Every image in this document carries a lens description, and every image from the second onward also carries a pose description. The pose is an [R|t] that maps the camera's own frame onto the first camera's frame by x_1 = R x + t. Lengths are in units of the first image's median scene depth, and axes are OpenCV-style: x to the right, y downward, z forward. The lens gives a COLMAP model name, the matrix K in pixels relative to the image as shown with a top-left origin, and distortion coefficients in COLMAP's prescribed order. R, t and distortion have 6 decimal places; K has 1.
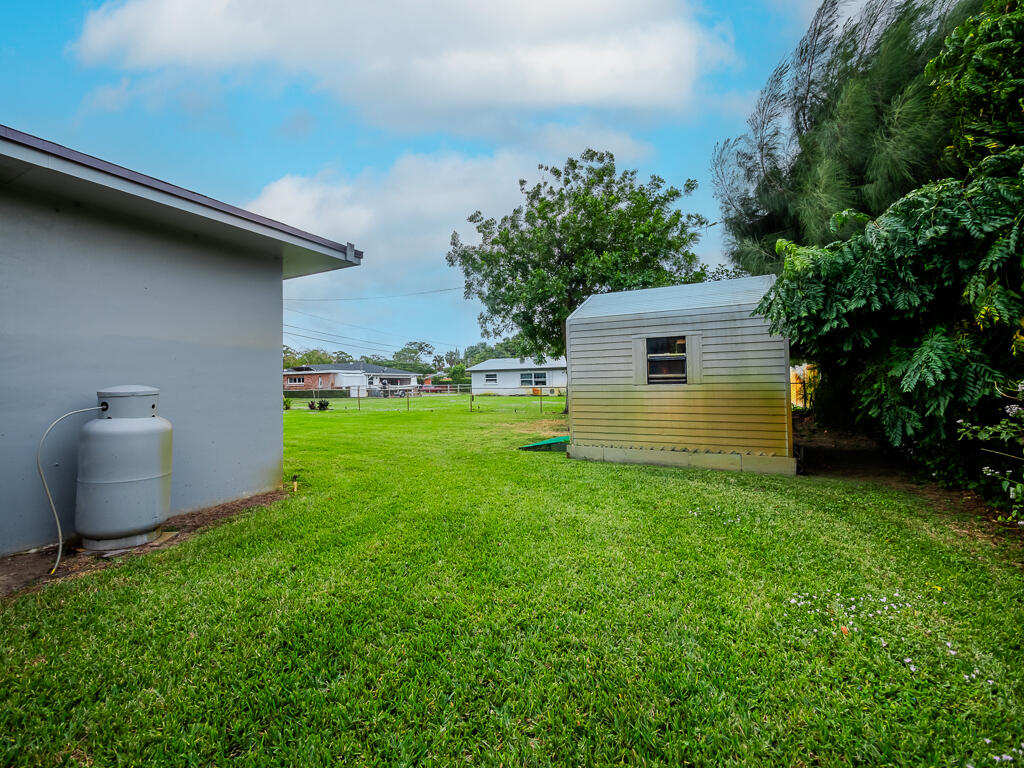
lens RADIAL K [[435.5, 0, 511.6], [0, 435.5, 384.2], [0, 0, 1]] dist [-0.011234, -0.000329]
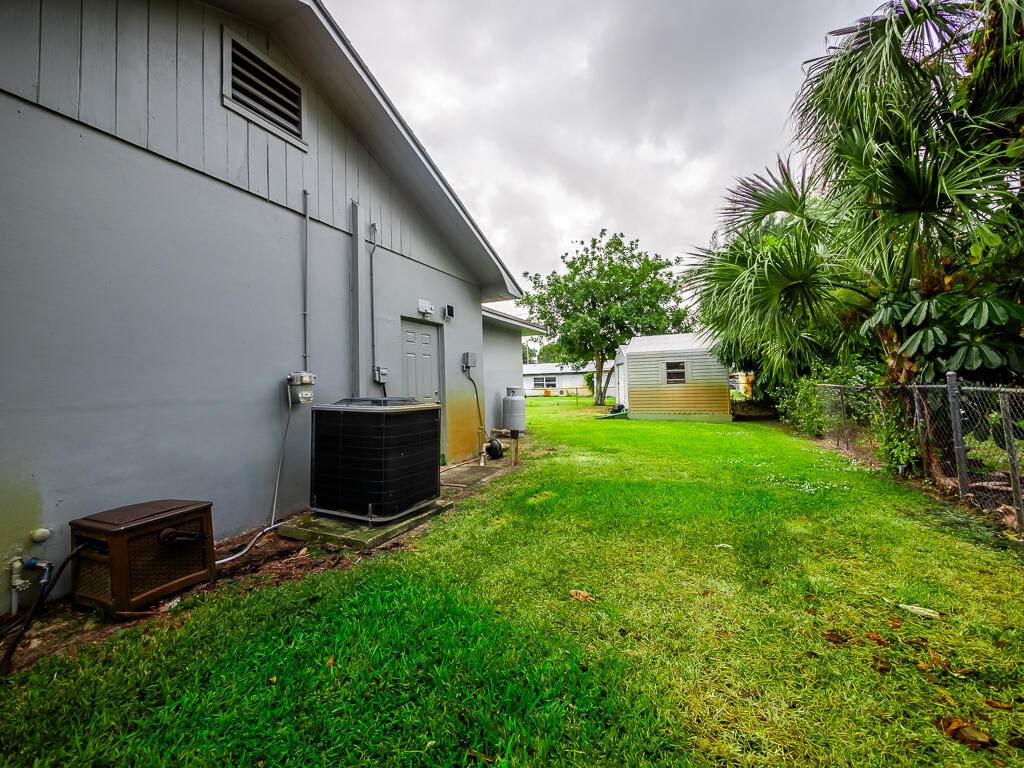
lens RADIAL K [[435.5, 0, 512.8], [0, 435.5, 381.9], [0, 0, 1]] dist [-0.011234, -0.000329]
pose [[0.999252, -0.015957, 0.035220, -0.201970], [0.016476, 0.999759, -0.014484, 0.006692], [-0.034980, 0.015053, 0.999275, -0.442136]]
